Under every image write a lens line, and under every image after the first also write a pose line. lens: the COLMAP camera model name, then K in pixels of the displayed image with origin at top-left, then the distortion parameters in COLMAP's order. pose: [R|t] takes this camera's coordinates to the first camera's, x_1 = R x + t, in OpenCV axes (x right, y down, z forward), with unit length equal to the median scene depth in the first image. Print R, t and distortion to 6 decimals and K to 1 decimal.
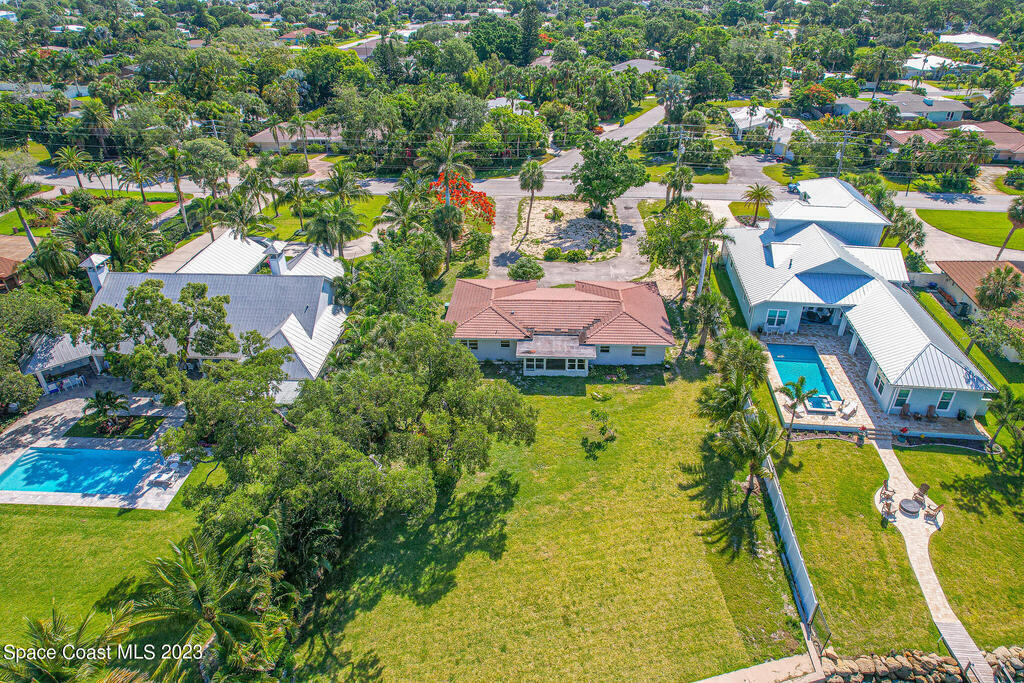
lens RADIAL K [[651.0, 0, 514.2], [0, 651.0, 345.9], [0, 0, 1]] dist [-0.086287, 0.078660]
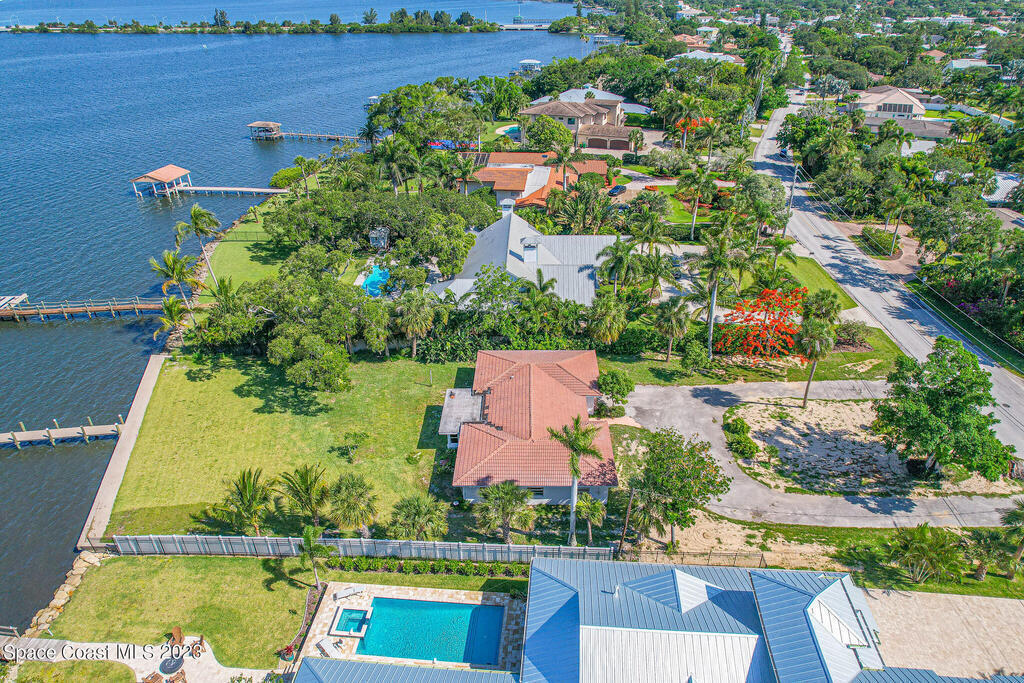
lens RADIAL K [[654.4, 0, 517.1], [0, 654.4, 341.7], [0, 0, 1]] dist [-0.094585, 0.083388]
pose [[0.039937, 0.494093, -0.868491, 1.065229], [-0.508766, 0.758132, 0.407913, -0.639254], [0.859978, 0.425568, 0.281655, 0.854029]]
